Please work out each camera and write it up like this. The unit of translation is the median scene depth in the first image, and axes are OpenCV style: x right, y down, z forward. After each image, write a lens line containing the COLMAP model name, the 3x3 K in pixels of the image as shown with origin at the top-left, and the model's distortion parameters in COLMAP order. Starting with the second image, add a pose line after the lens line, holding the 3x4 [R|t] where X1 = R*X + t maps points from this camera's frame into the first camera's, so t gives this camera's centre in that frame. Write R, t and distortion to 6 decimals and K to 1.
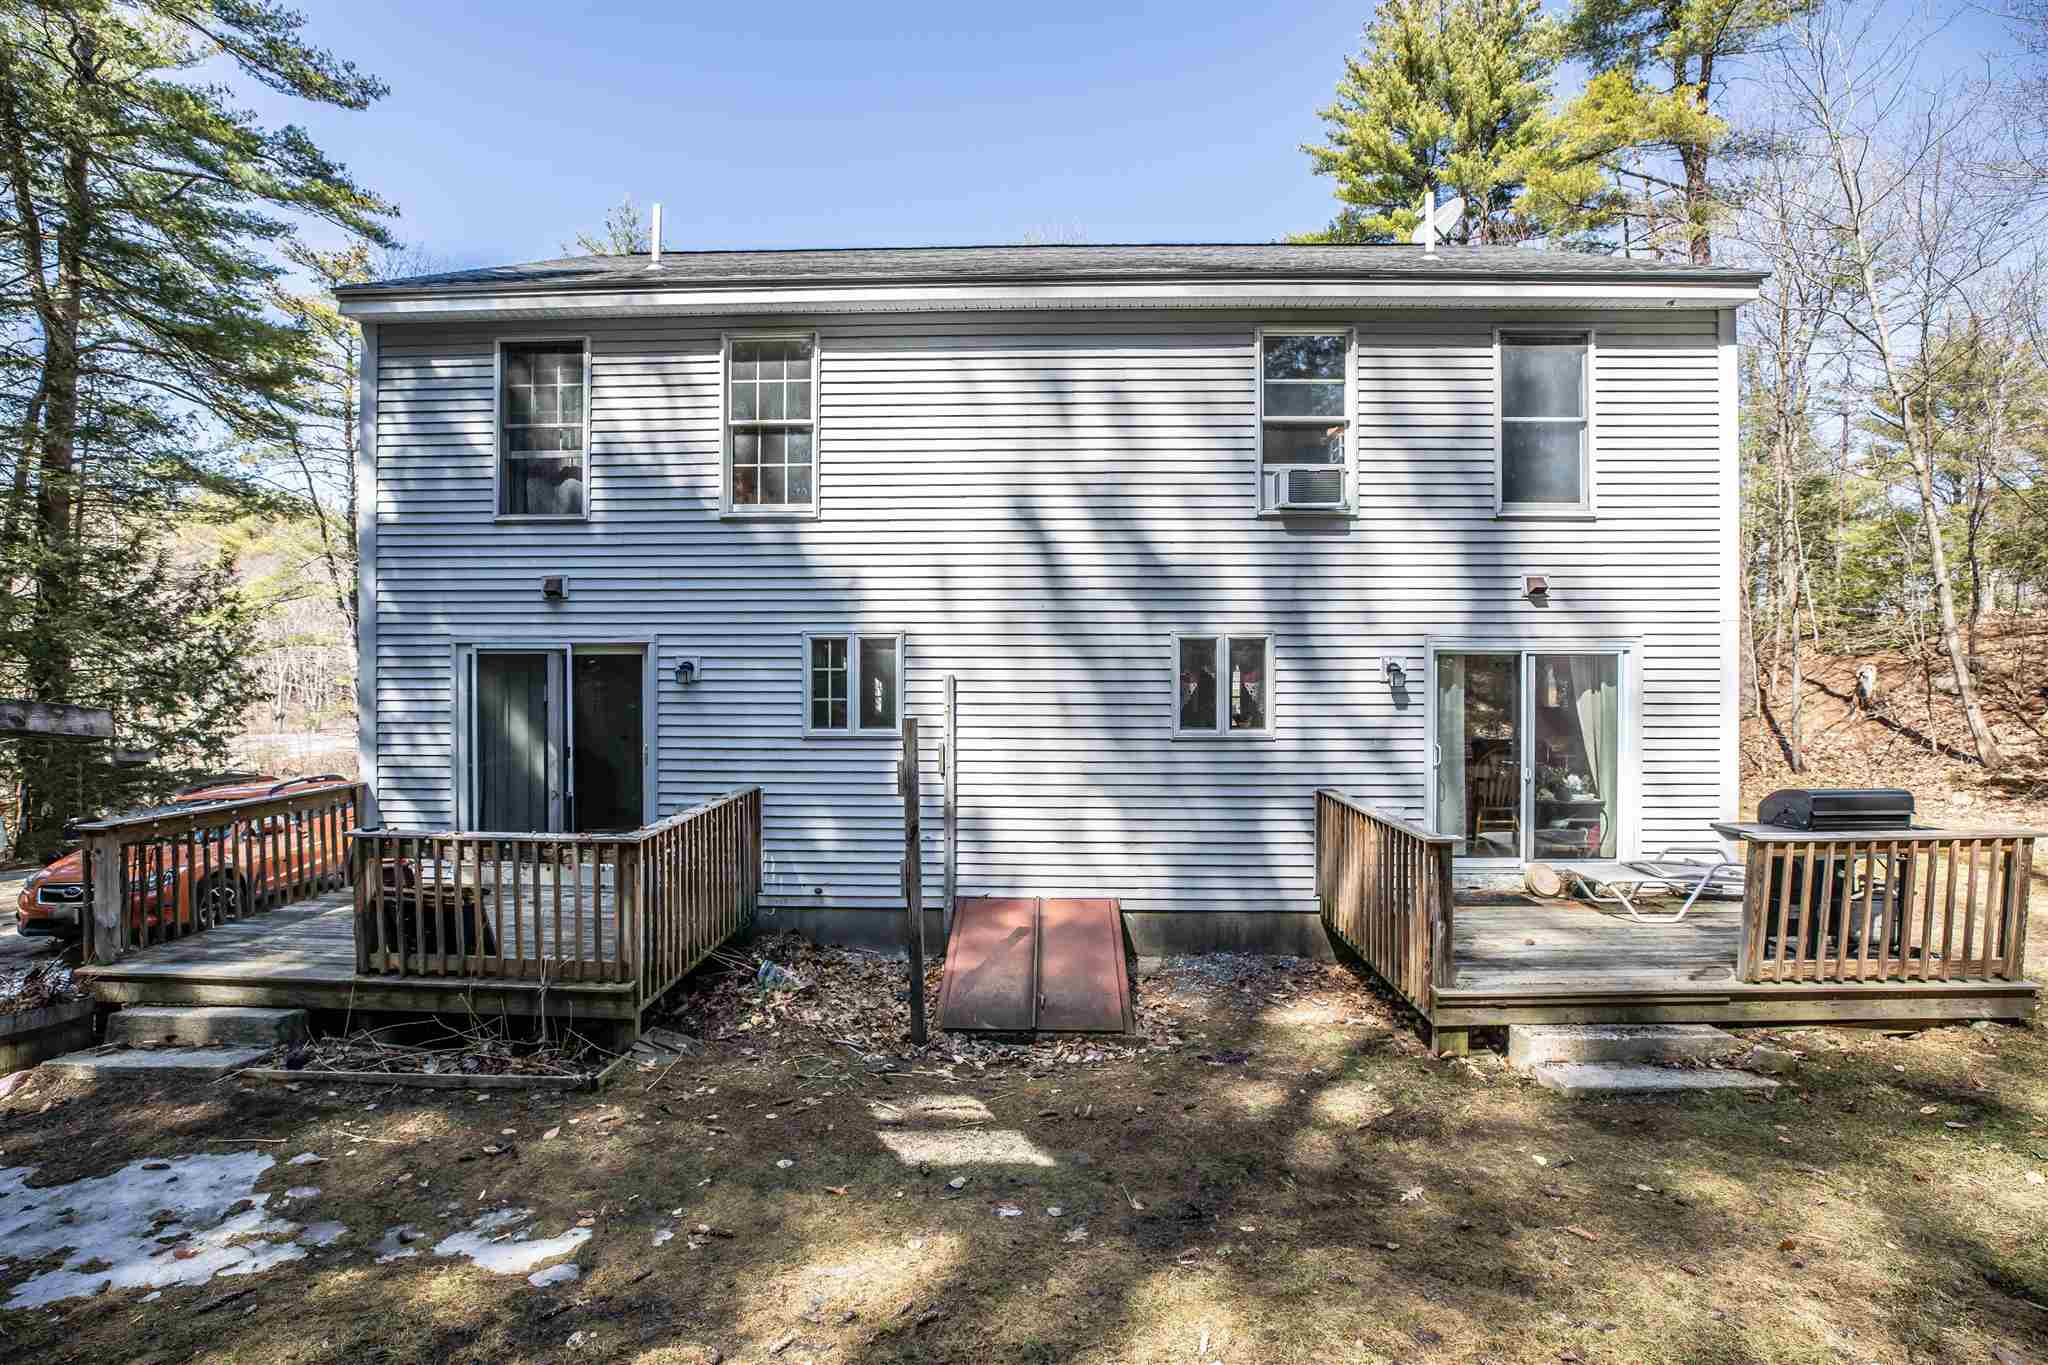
lens RADIAL K [[960.0, 0, 1021.8], [0, 960.0, 676.3], [0, 0, 1]] dist [-0.010468, 0.000015]
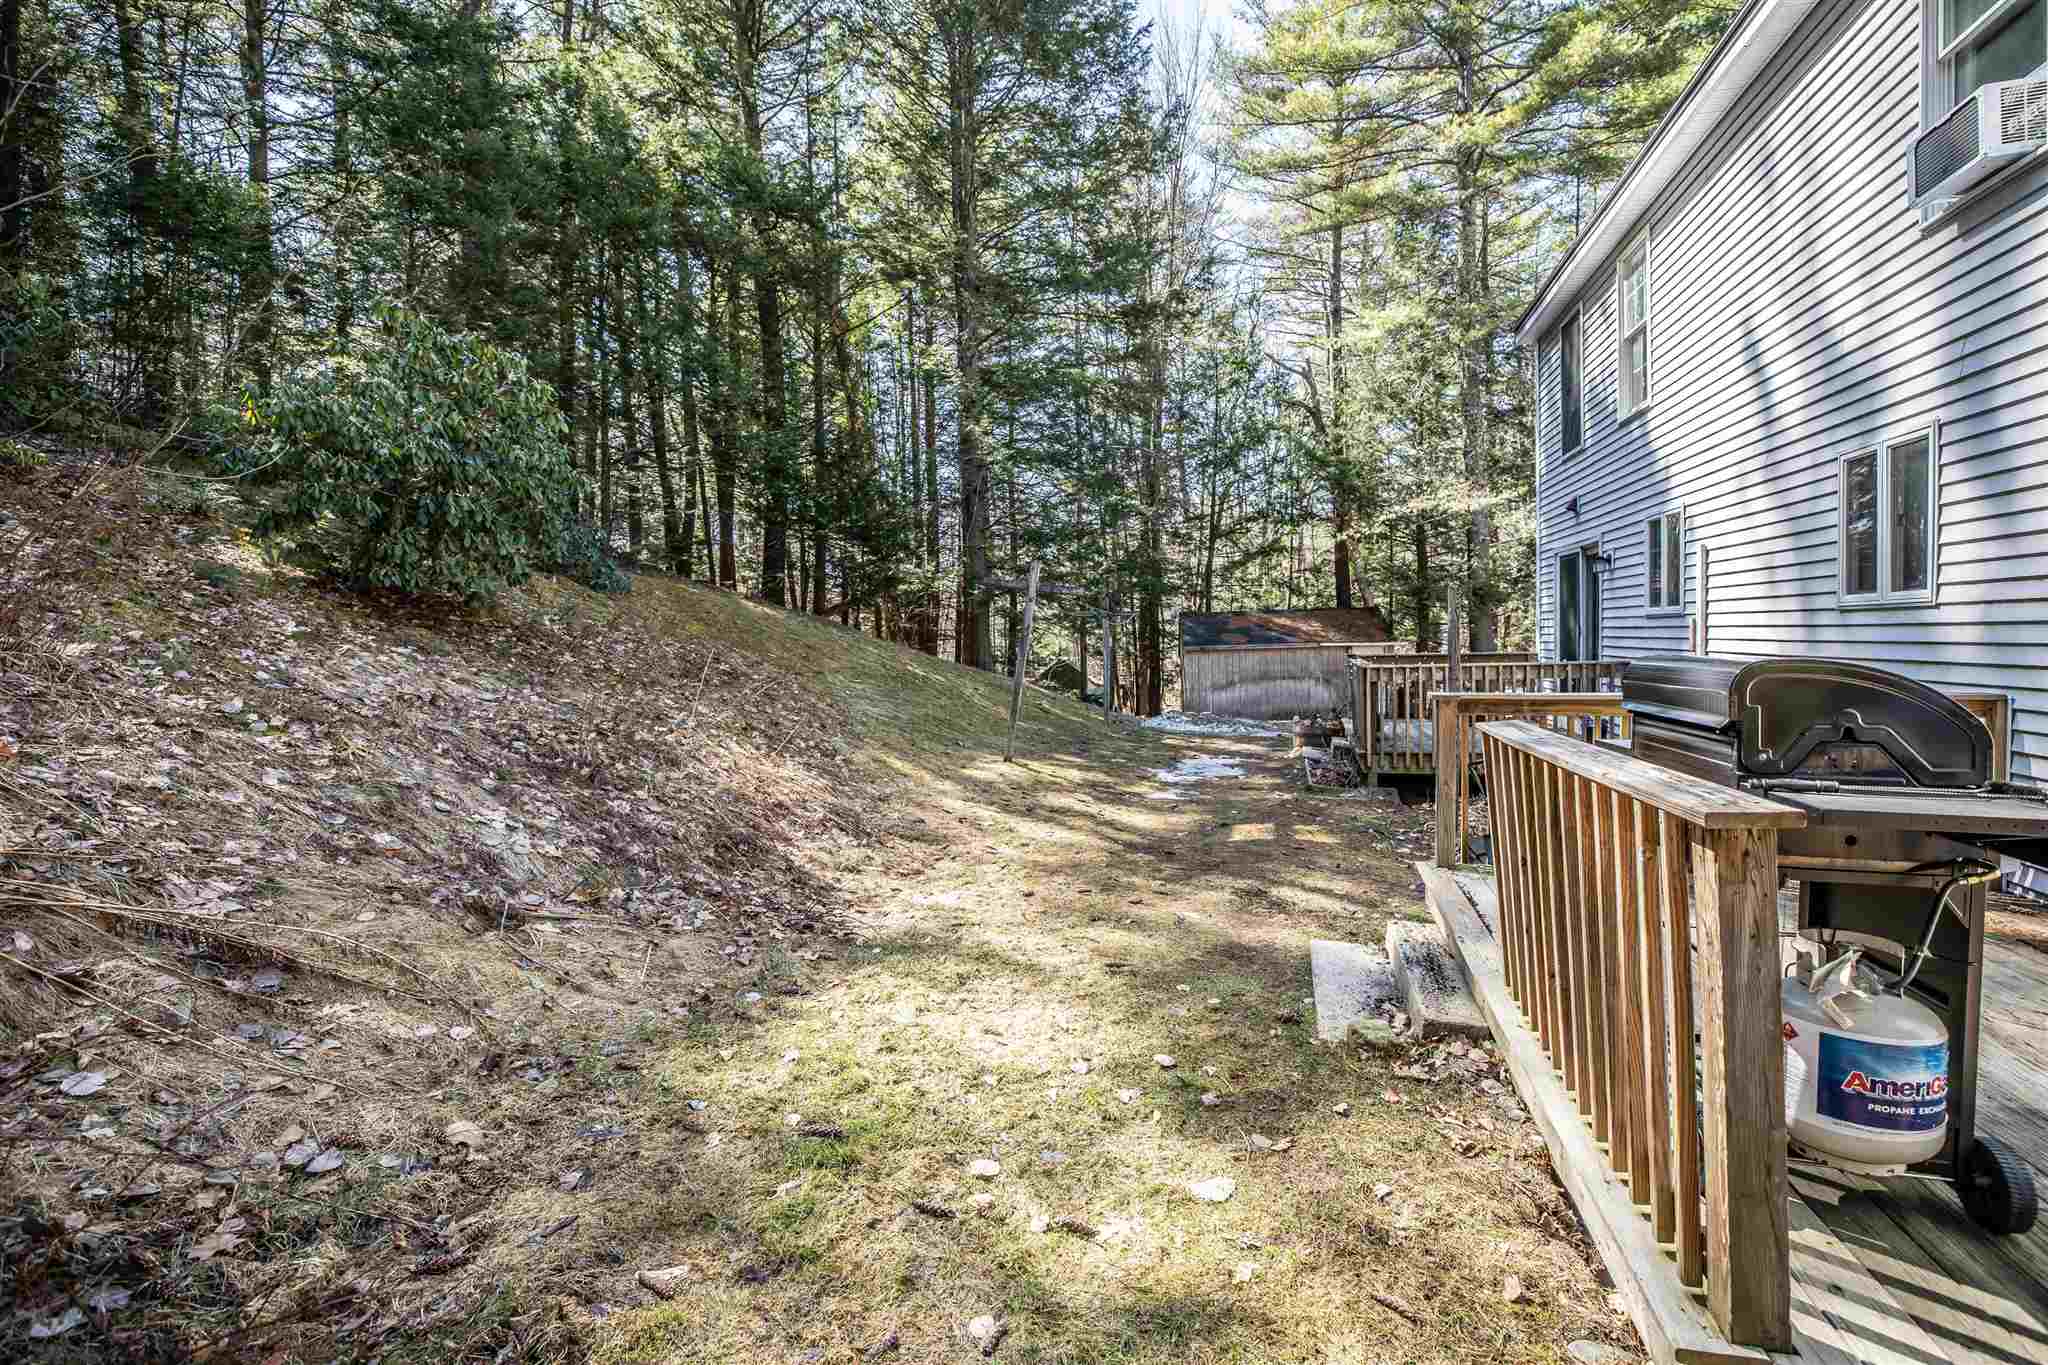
lens RADIAL K [[960.0, 0, 1021.8], [0, 960.0, 676.3], [0, 0, 1]] dist [-0.010468, 0.000015]
pose [[-0.242466, 0.043705, -0.969175, 0.962936], [-0.004330, 0.998926, 0.046130, 0.084454], [0.970150, 0.015382, -0.242016, 0.599402]]
